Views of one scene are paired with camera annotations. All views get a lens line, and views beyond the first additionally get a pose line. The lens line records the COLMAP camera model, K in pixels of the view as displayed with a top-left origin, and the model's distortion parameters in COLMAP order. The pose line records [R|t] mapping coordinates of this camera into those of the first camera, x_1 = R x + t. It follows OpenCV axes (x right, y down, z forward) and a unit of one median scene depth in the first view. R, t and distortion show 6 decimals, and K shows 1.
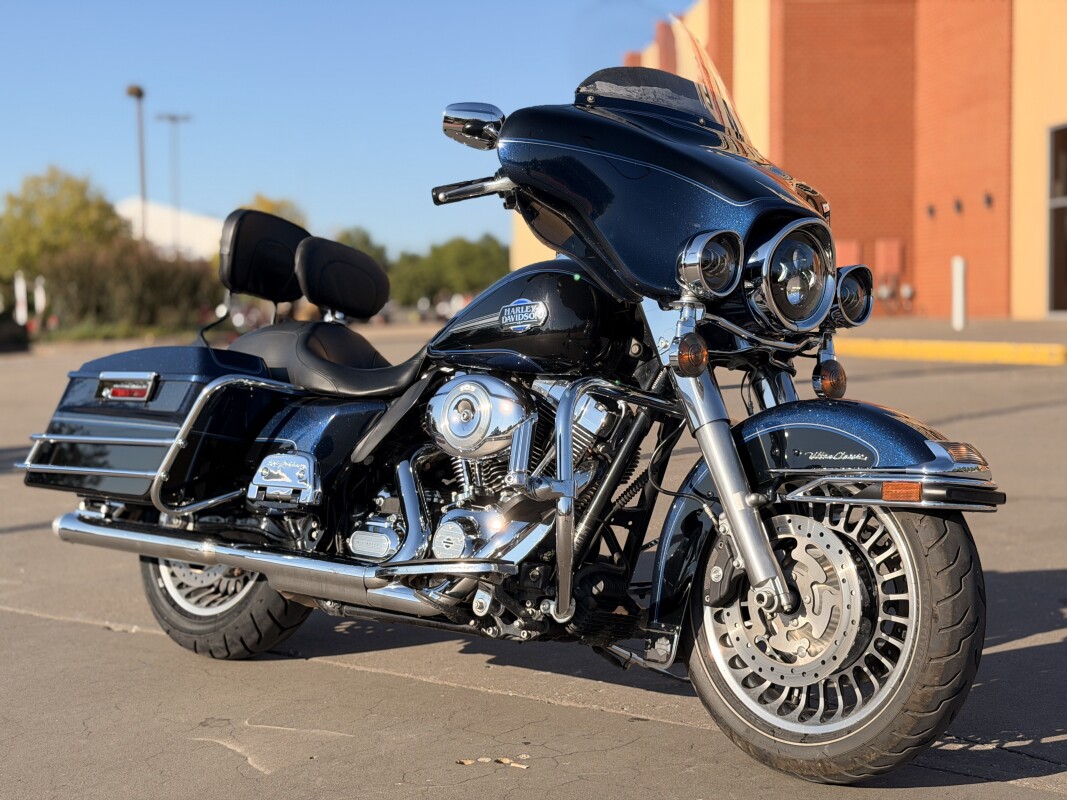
lens RADIAL K [[1479.5, 0, 531.6], [0, 1479.5, 402.0], [0, 0, 1]] dist [0.138279, 0.000000]
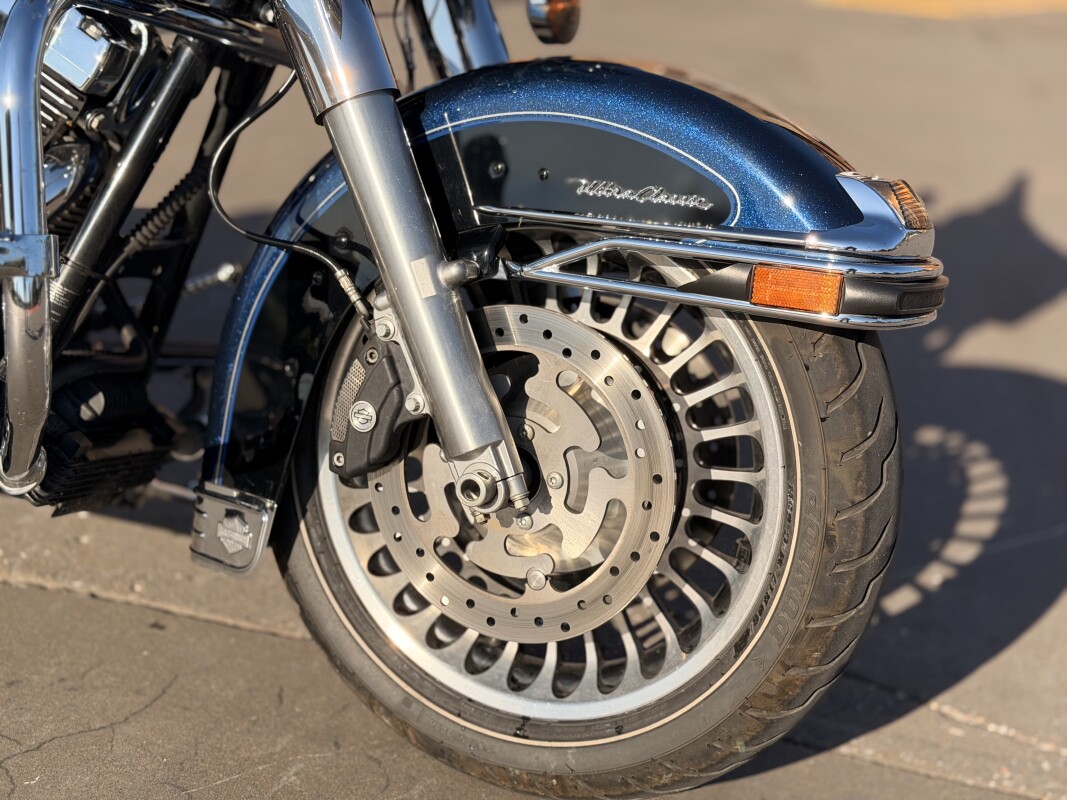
lens RADIAL K [[1479.5, 0, 538.5], [0, 1479.5, 397.6], [0, 0, 1]] dist [0.138279, 0.000000]
pose [[0.930420, -0.032107, 0.365086, 0.001254], [-0.073583, 0.959505, 0.271910, -0.026625], [-0.359032, -0.279855, 0.890380, 0.560802]]
